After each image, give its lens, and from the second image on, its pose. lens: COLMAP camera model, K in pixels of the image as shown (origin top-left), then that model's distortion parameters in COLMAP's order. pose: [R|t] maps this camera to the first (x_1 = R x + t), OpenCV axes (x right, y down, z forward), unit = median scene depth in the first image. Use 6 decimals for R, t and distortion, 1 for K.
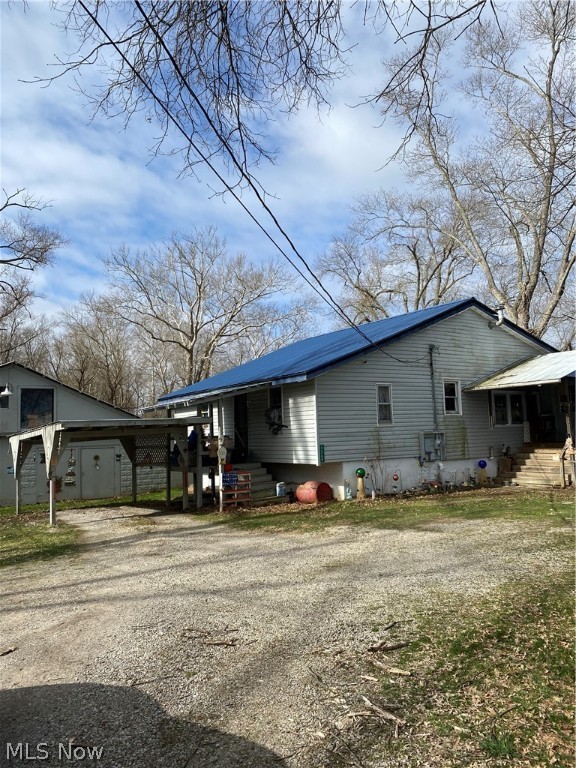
lens RADIAL K [[578.1, 0, 288.1], [0, 578.1, 382.9], [0, 0, 1]] dist [-0.005382, -0.002665]
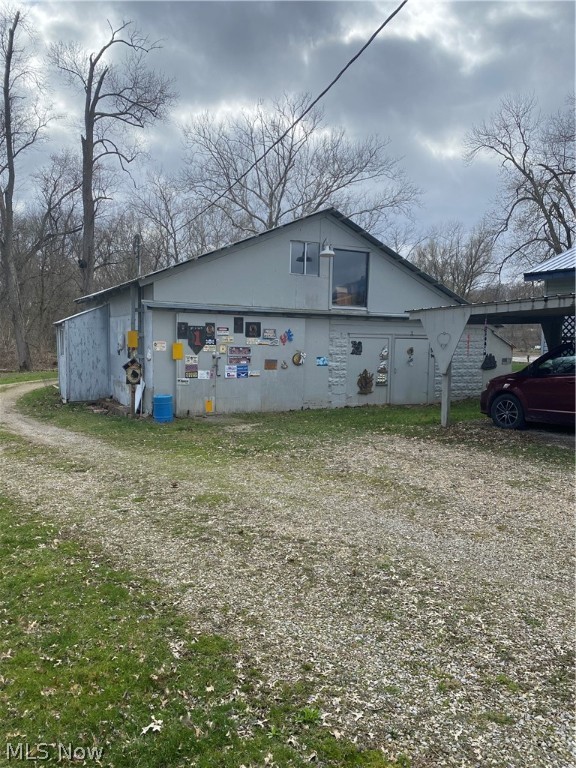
lens RADIAL K [[578.1, 0, 288.5], [0, 578.1, 384.5], [0, 0, 1]] dist [-0.005382, -0.002665]
pose [[0.998906, 0.046703, 0.002561, -0.489678], [-0.046486, 0.985217, 0.164883, 0.056510], [0.005177, -0.164822, 0.986310, 0.253335]]
